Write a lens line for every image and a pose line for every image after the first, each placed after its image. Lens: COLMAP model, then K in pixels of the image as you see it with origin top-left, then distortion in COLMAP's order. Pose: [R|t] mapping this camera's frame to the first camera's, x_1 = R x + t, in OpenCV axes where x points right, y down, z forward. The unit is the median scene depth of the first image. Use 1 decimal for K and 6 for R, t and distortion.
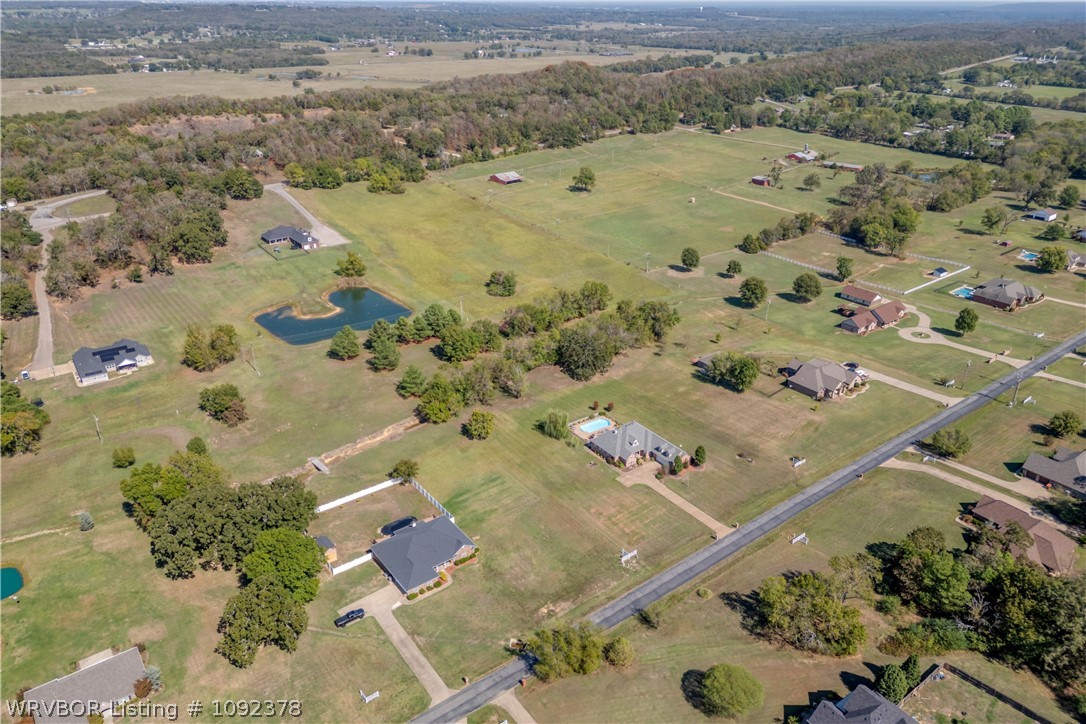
lens RADIAL K [[761.5, 0, 548.6], [0, 761.5, 347.7], [0, 0, 1]] dist [0.088991, -0.090040]
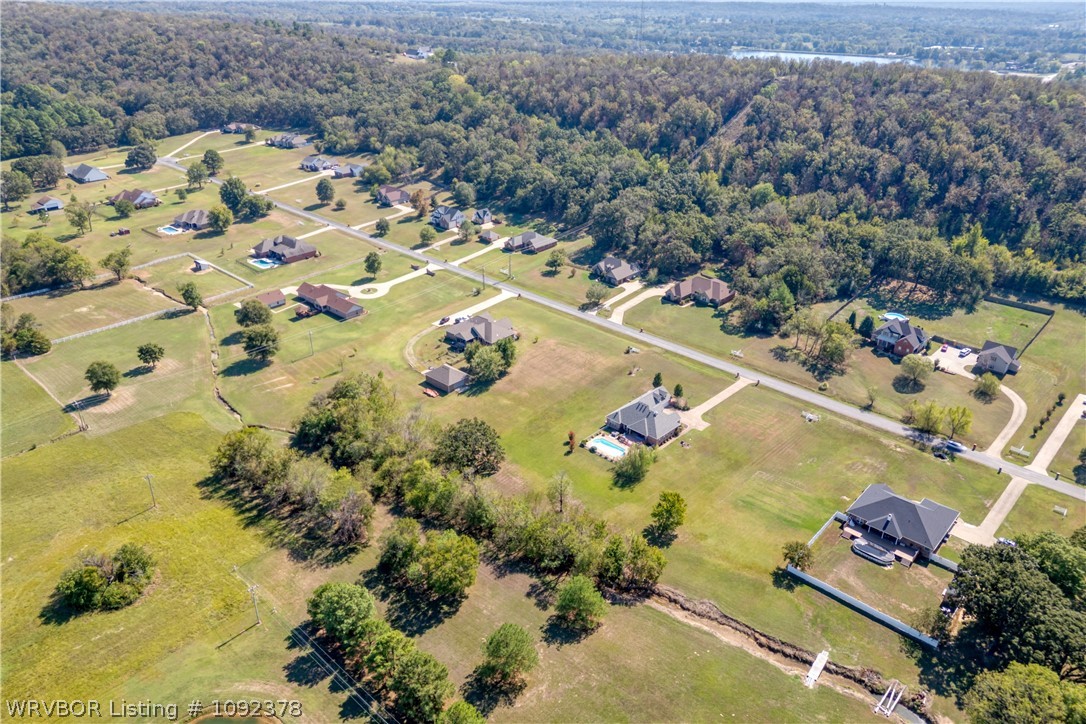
lens RADIAL K [[761.5, 0, 548.6], [0, 761.5, 347.7], [0, 0, 1]] dist [0.088991, -0.090040]
pose [[-0.178789, -0.433856, 0.883065, -0.577005], [0.399445, 0.788223, 0.468132, -0.379429], [-0.899154, 0.436433, 0.032376, 0.835636]]
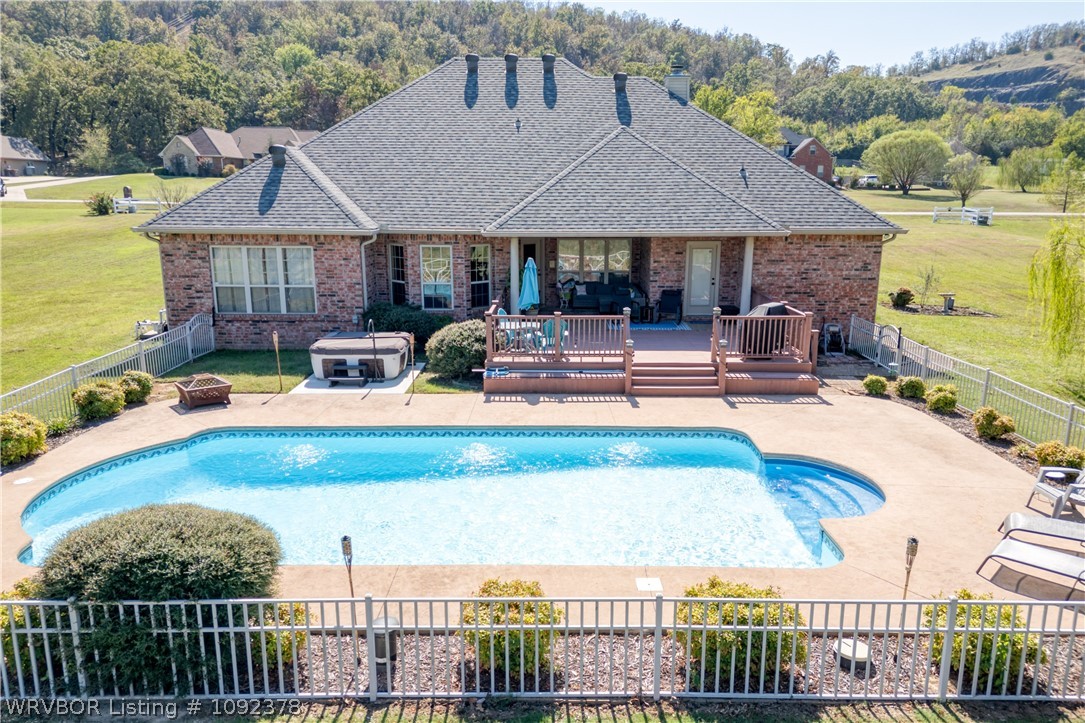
lens RADIAL K [[782.0, 0, 549.2], [0, 782.0, 369.2], [0, 0, 1]] dist [0.065114, -0.056701]
pose [[-0.805070, -0.139962, 0.576431, 0.027012], [0.238792, 0.813076, 0.530929, 0.063679], [-0.542993, 0.565082, -0.621161, 0.868624]]
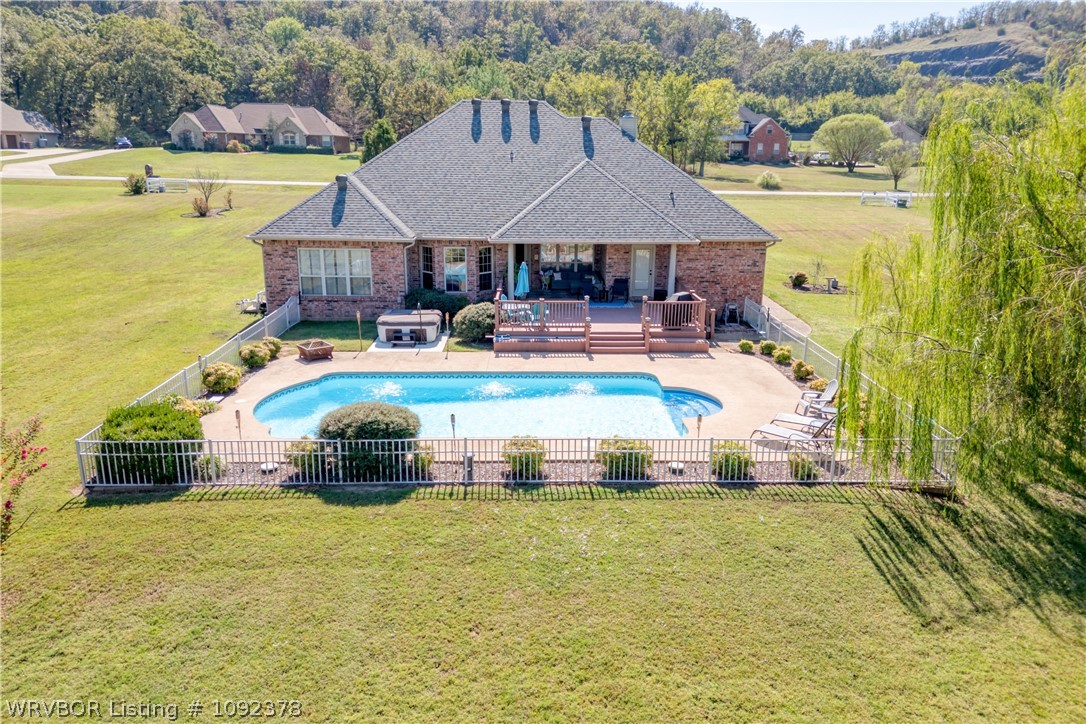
lens RADIAL K [[761.5, 0, 548.6], [0, 761.5, 347.7], [0, 0, 1]] dist [0.088991, -0.090040]
pose [[-0.820732, -0.154992, 0.549887, 0.012097], [0.223005, 0.799233, 0.558118, 0.048186], [-0.525992, 0.580693, -0.621392, 0.885715]]
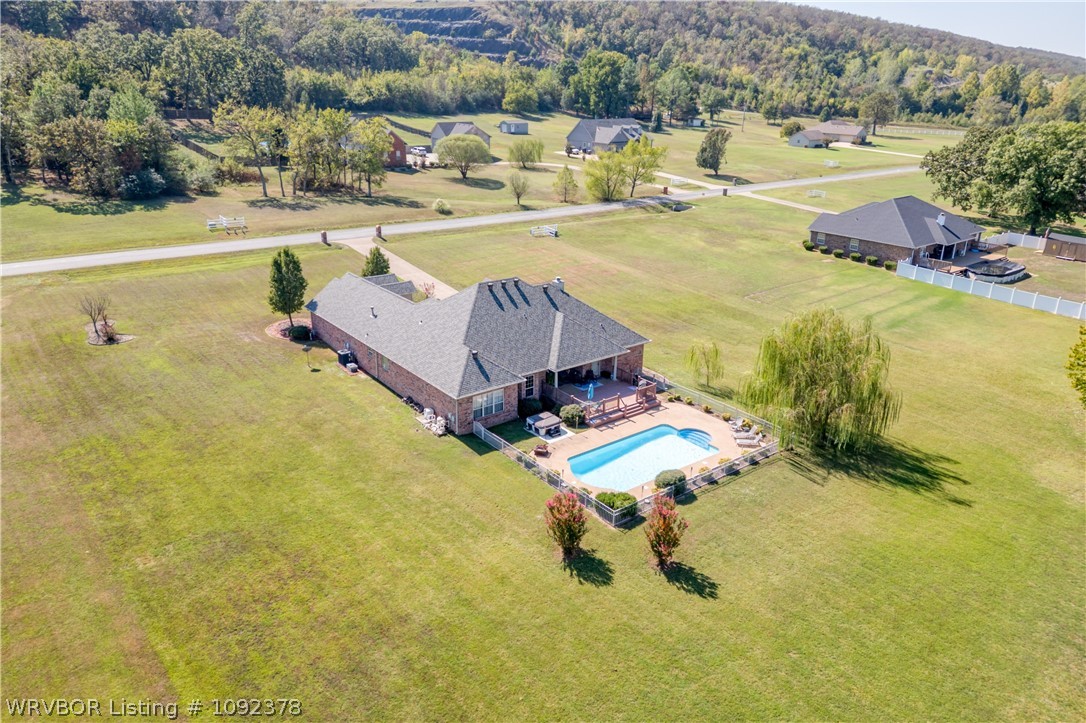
lens RADIAL K [[761.5, 0, 548.6], [0, 761.5, 347.2], [0, 0, 1]] dist [0.088991, -0.090040]
pose [[-0.999135, -0.012002, -0.039826, 0.080215], [-0.036377, 0.716446, 0.696693, -0.048151], [0.020171, 0.697539, -0.716263, 0.955484]]
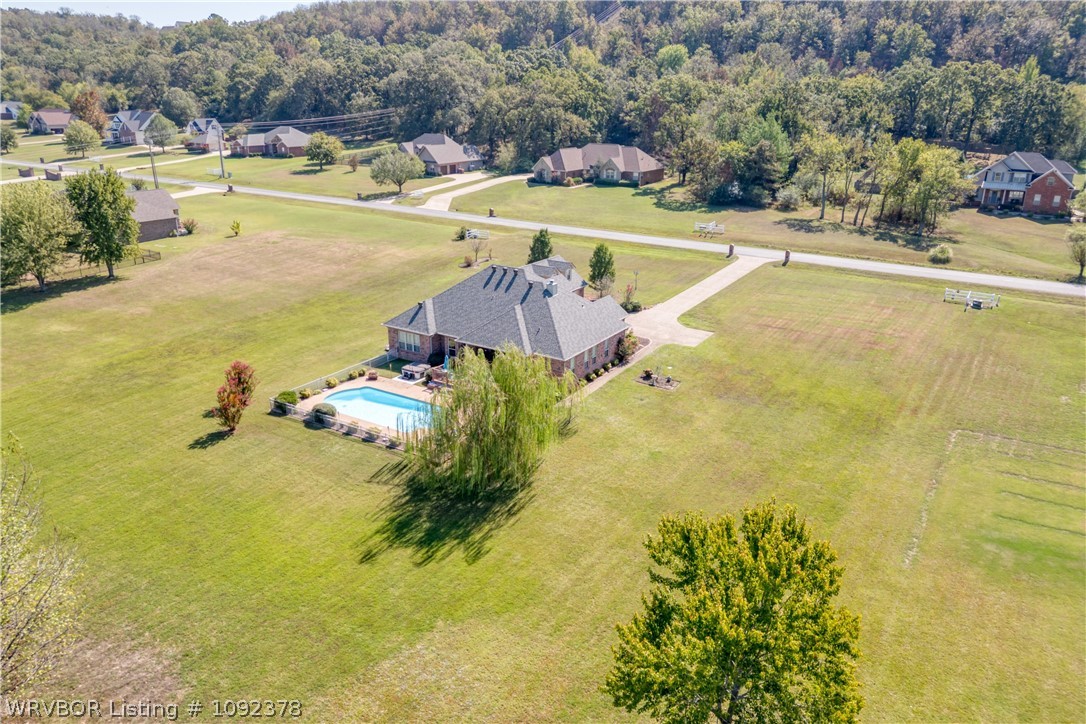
lens RADIAL K [[761.5, 0, 548.6], [0, 761.5, 347.7], [0, 0, 1]] dist [0.088991, -0.090040]
pose [[-0.370646, -0.303238, 0.877877, -0.137059], [0.372023, 0.817589, 0.439484, 0.001272], [-0.851011, 0.489484, -0.190225, 0.844531]]
